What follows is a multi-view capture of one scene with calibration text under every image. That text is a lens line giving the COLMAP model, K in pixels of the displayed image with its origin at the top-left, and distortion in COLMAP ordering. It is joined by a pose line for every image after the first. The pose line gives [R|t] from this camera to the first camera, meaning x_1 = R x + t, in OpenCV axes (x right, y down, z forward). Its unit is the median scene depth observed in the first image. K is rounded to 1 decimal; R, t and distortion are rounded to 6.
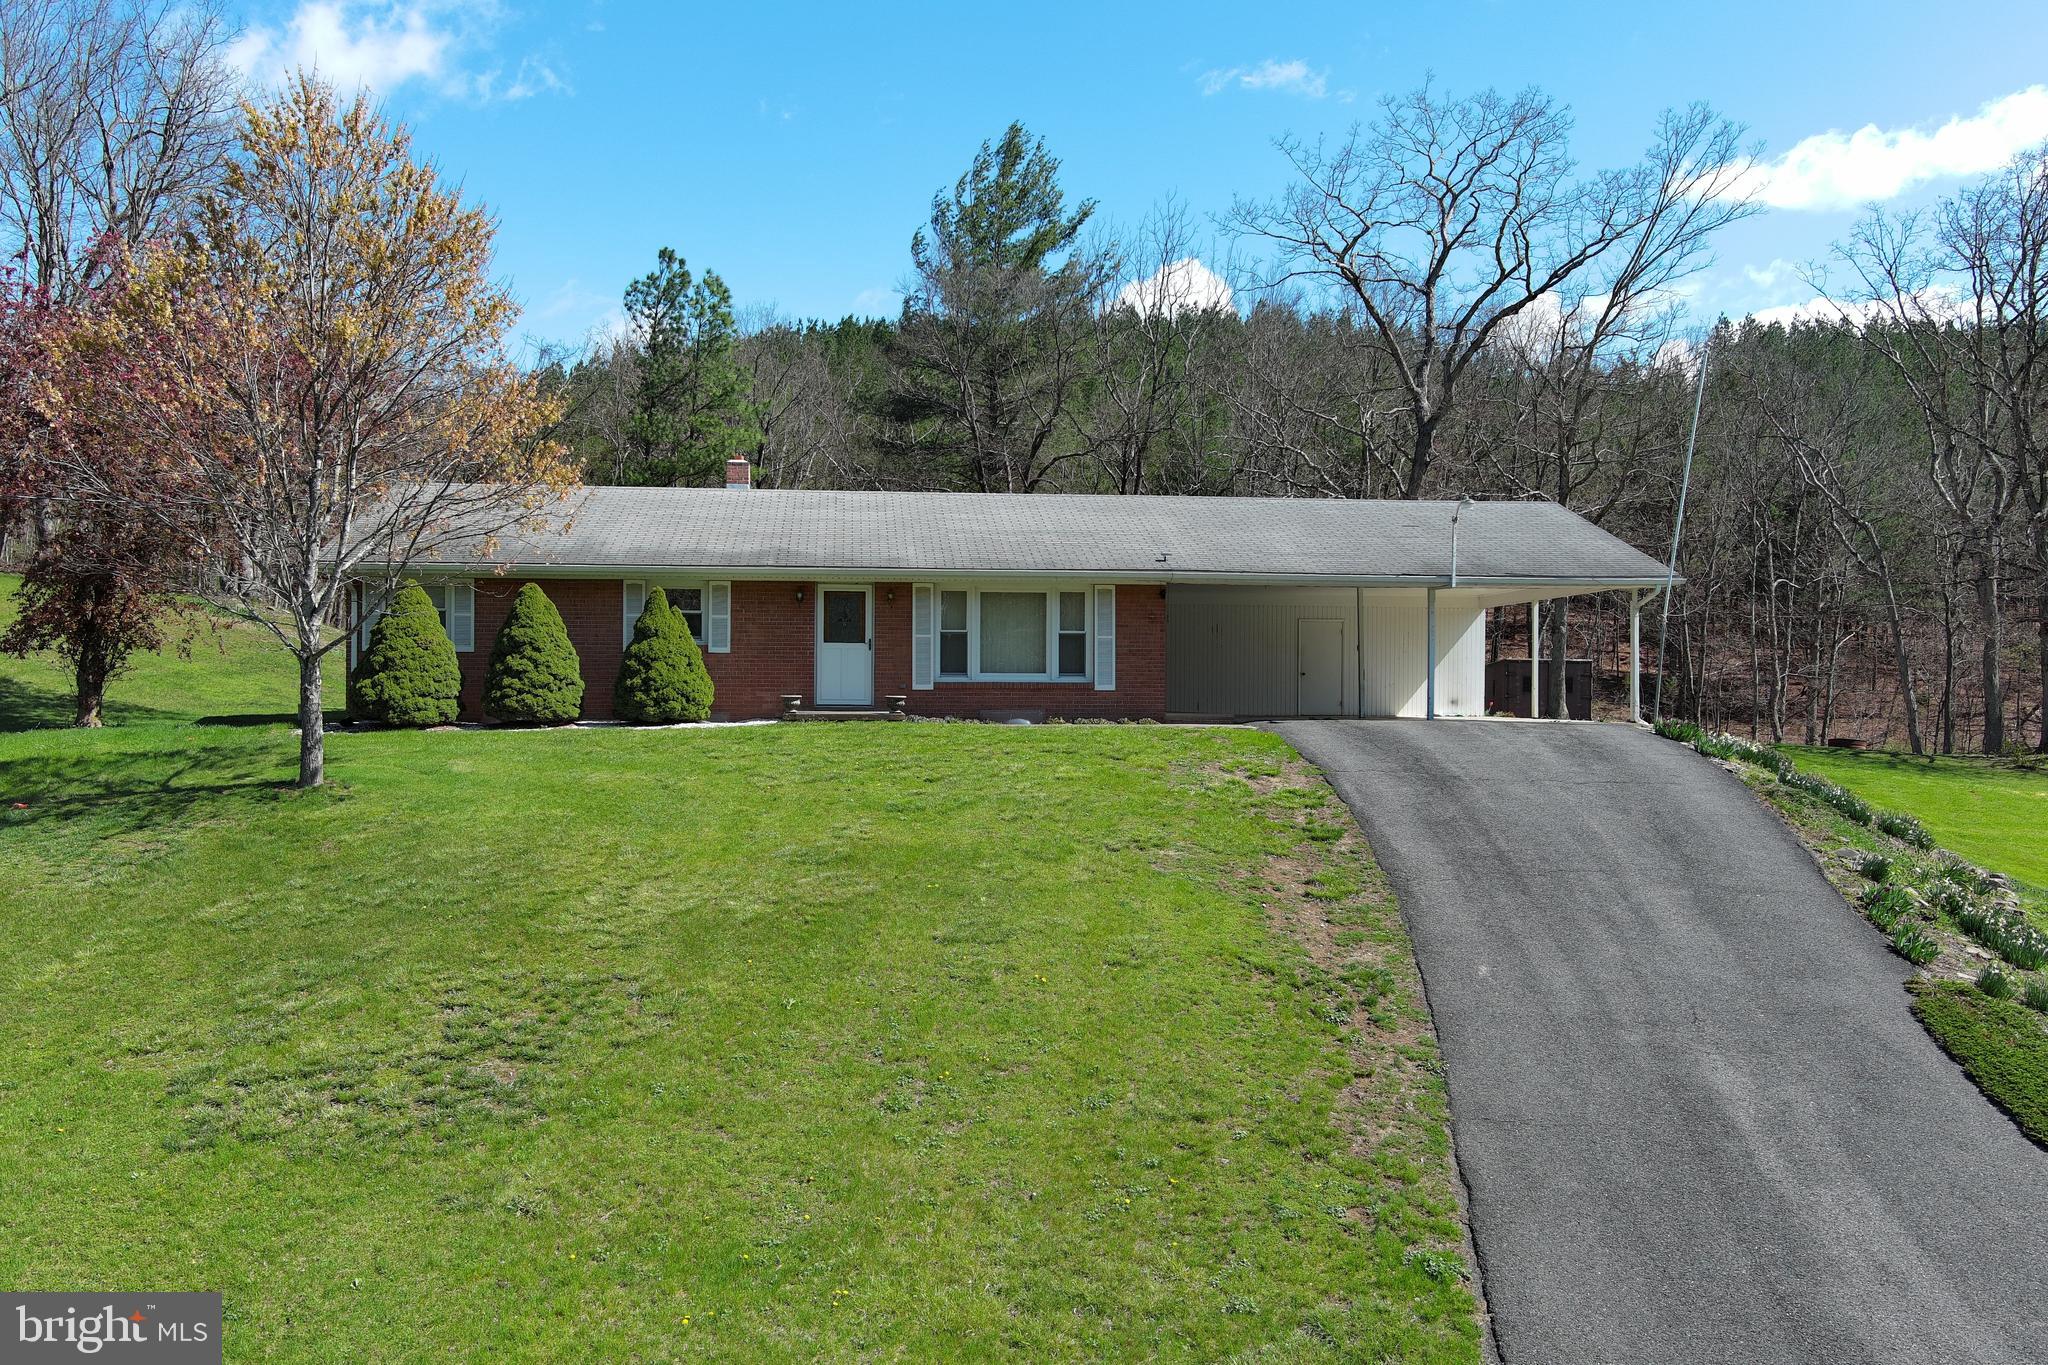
lens RADIAL K [[1583.0, 0, 1026.6], [0, 1583.0, 688.7], [0, 0, 1]] dist [0.026146, -0.023841]
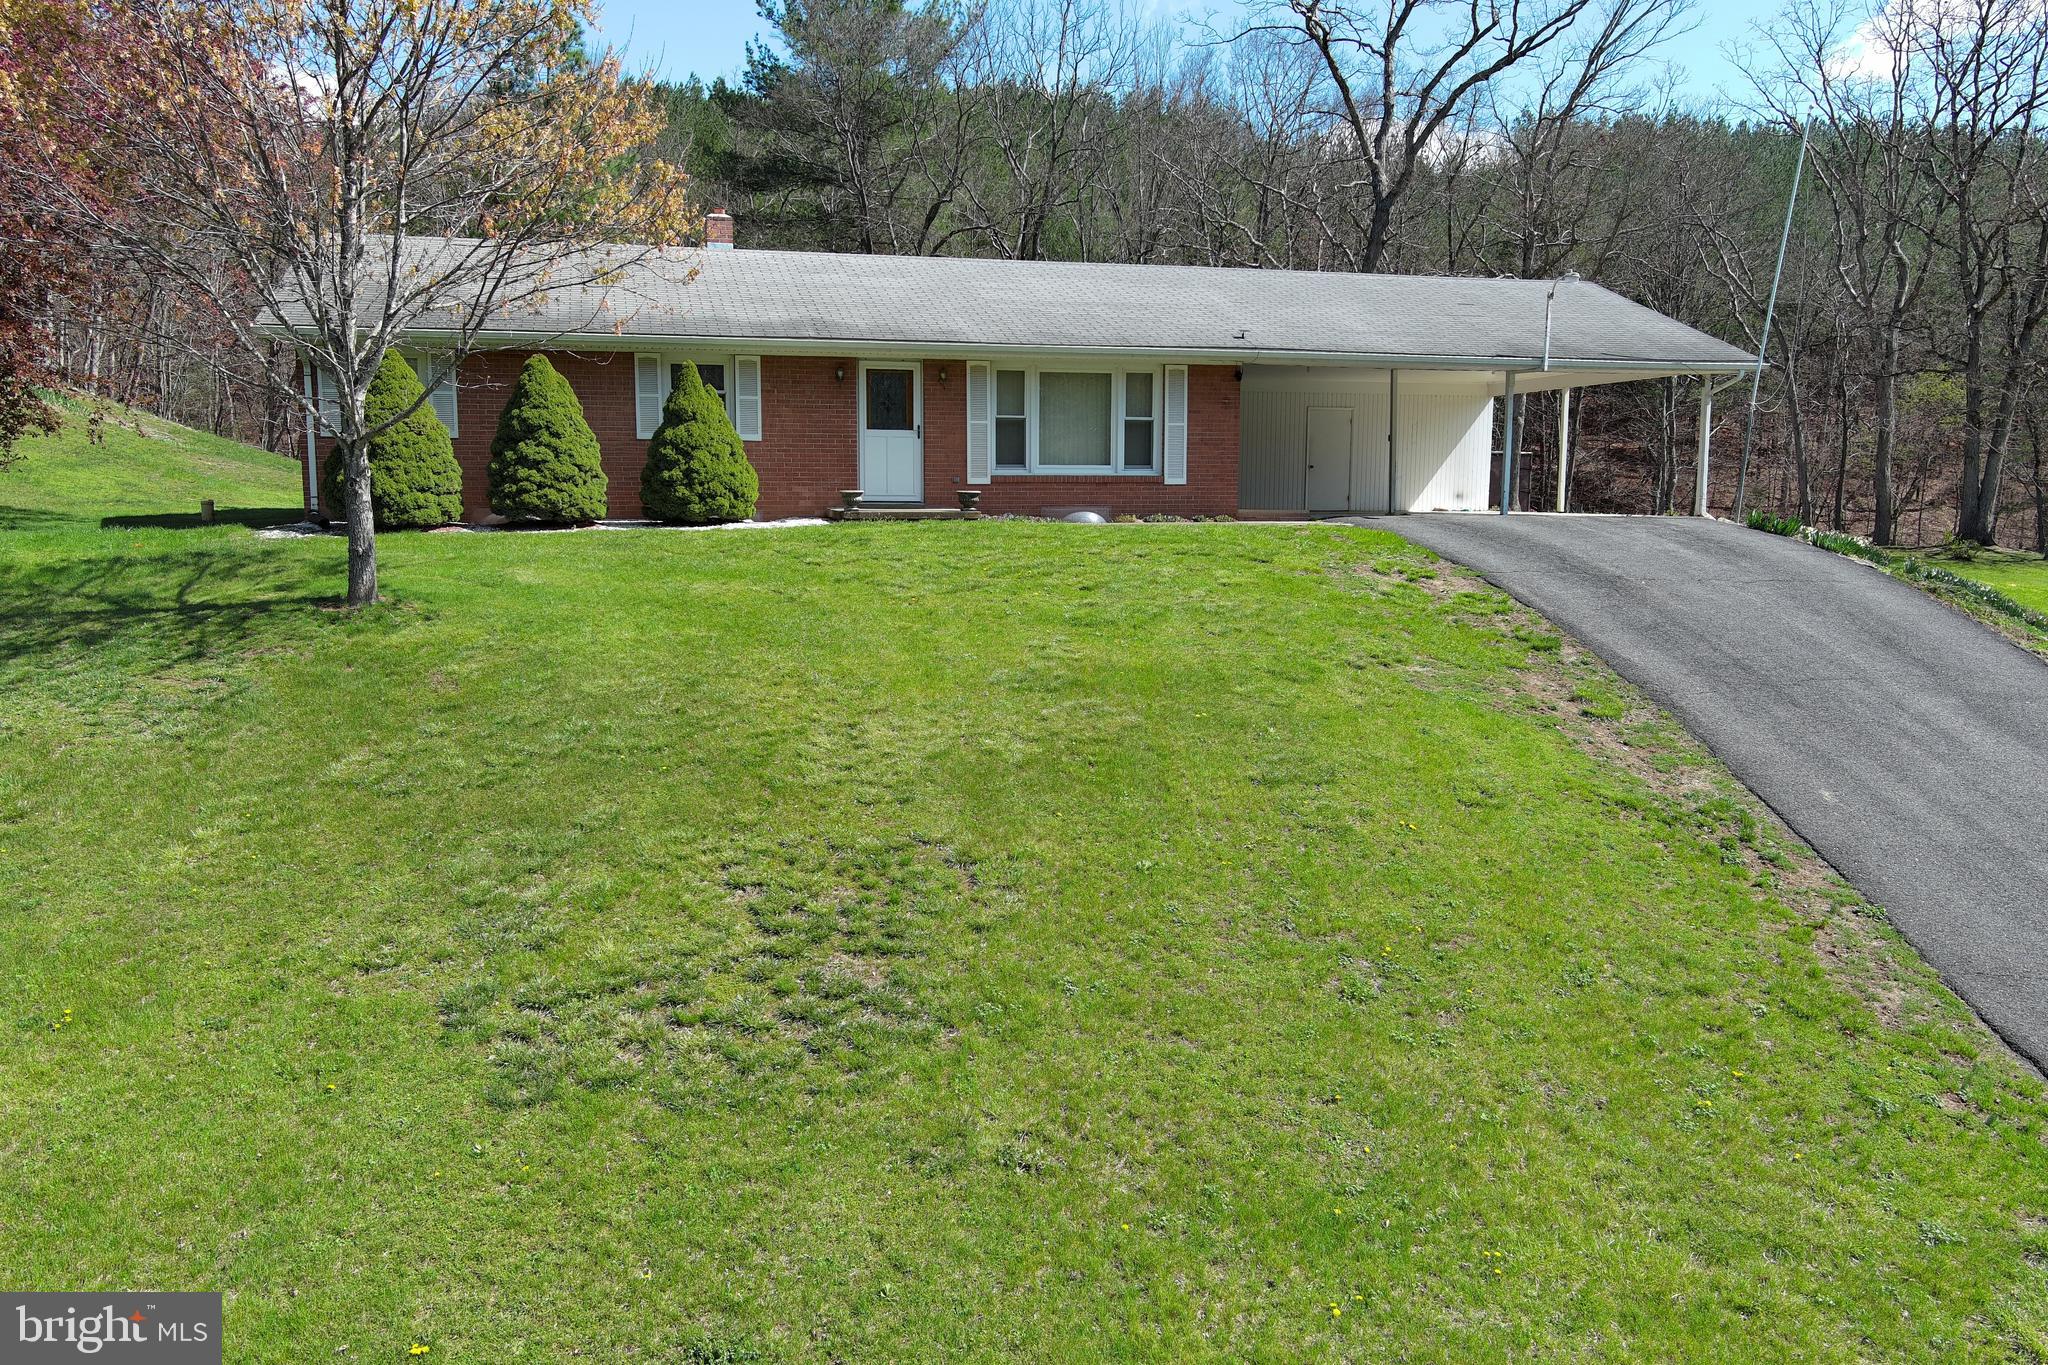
lens RADIAL K [[1583.0, 0, 1023.9], [0, 1583.0, 685.5], [0, 0, 1]] dist [0.026146, -0.023841]
pose [[0.989355, -0.019587, 0.144200, -0.192525], [0.001340, 0.992085, 0.125563, 0.001680], [-0.145518, -0.124033, 0.981550, 0.128018]]
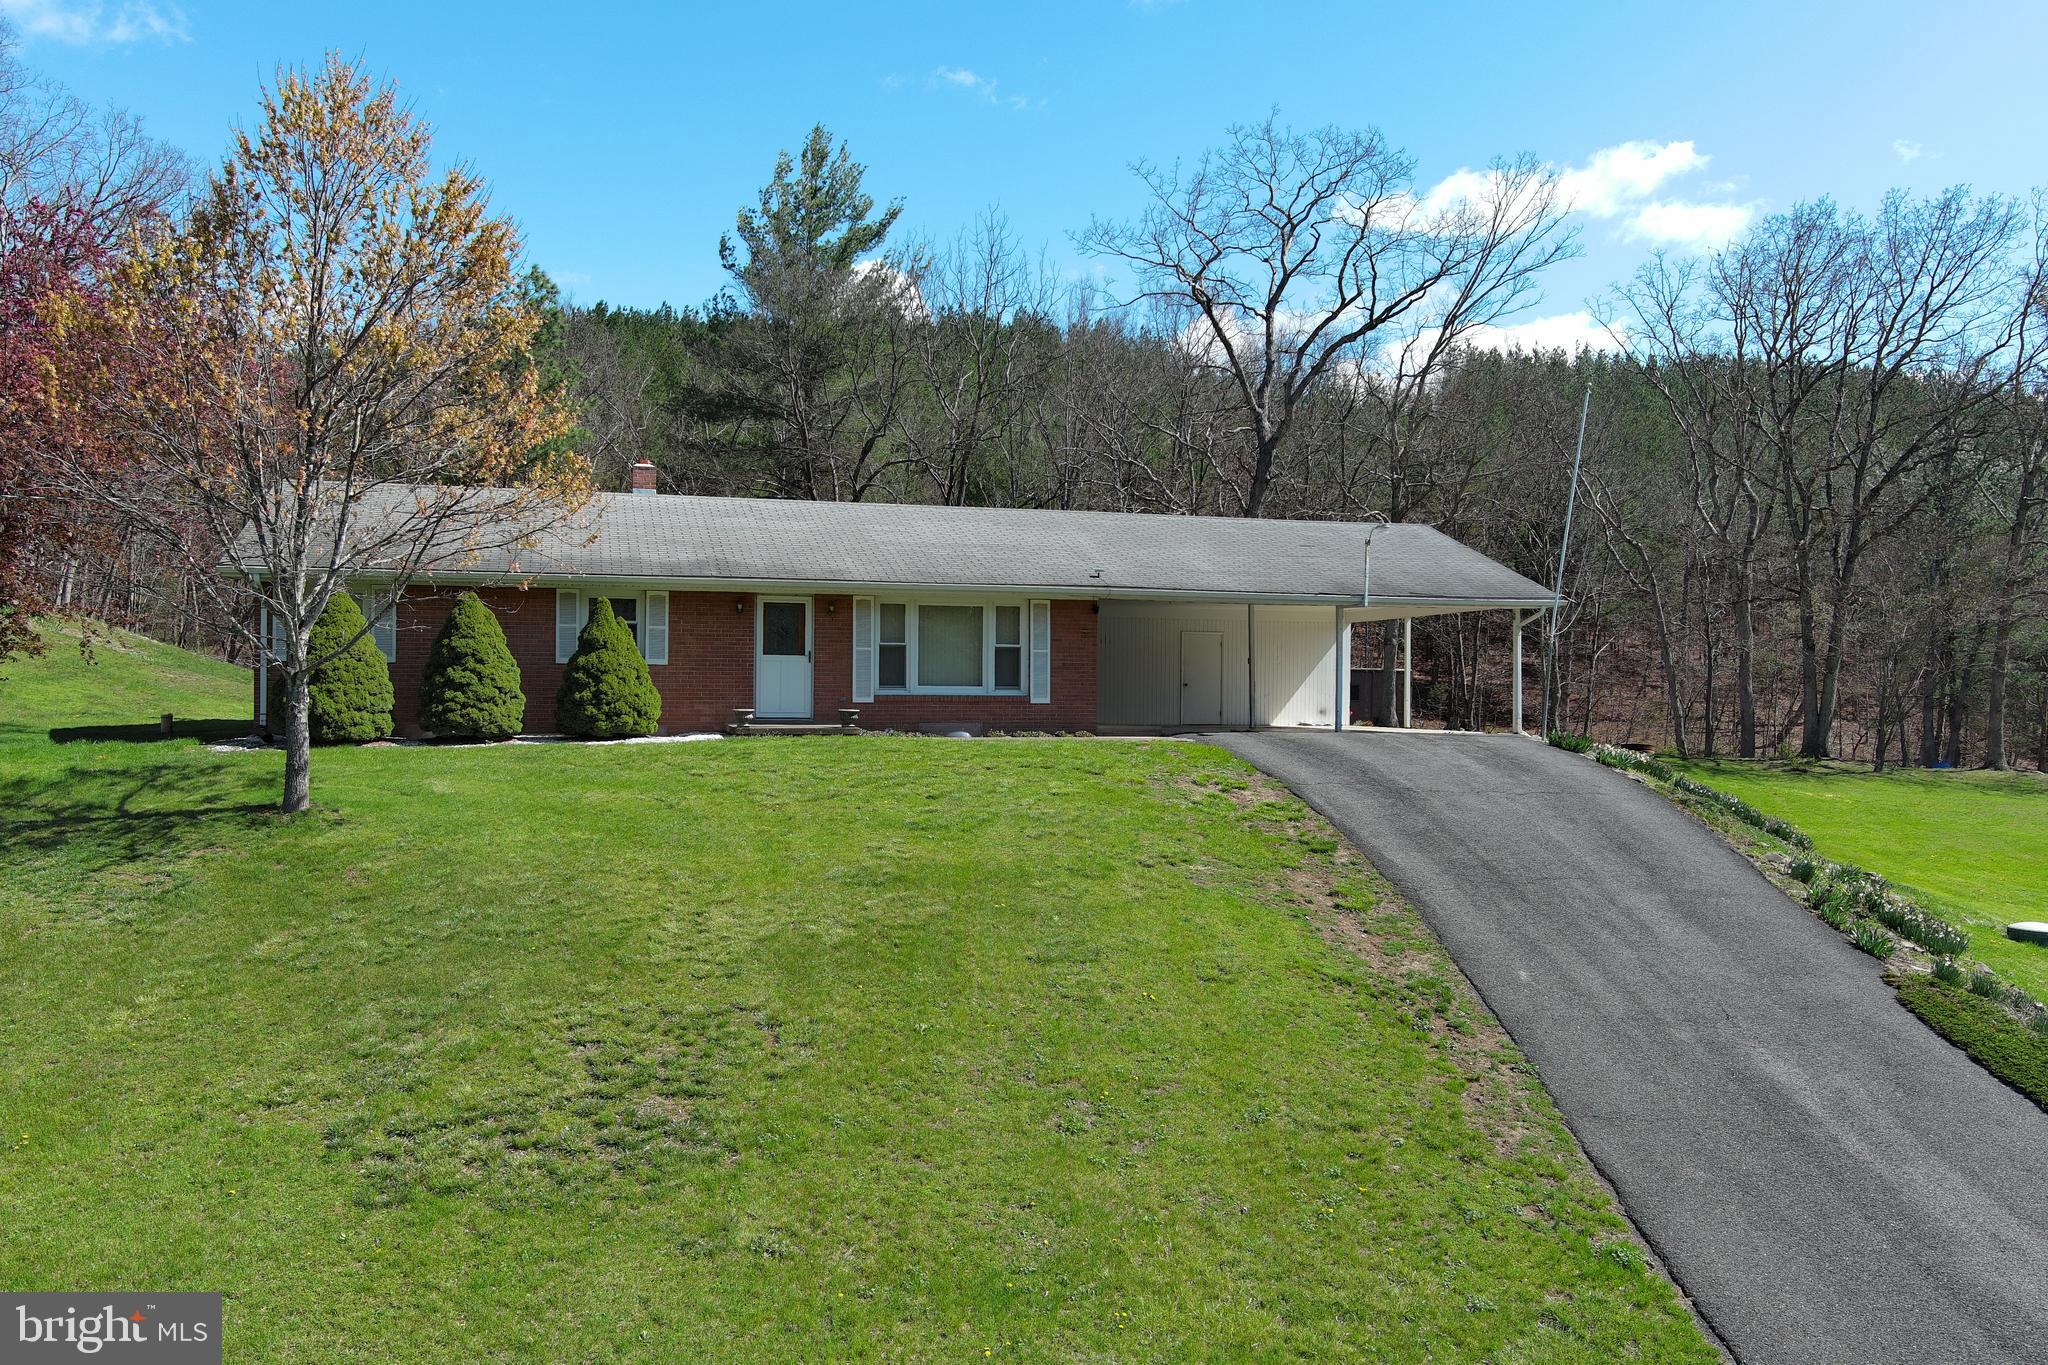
lens RADIAL K [[1583.0, 0, 1025.9], [0, 1583.0, 687.2], [0, 0, 1]] dist [0.026146, -0.023841]
pose [[0.985696, 0.003771, 0.168490, -0.149408], [-0.003725, 0.999993, -0.000591, -0.010061], [-0.168491, -0.000046, 0.985703, 0.000448]]
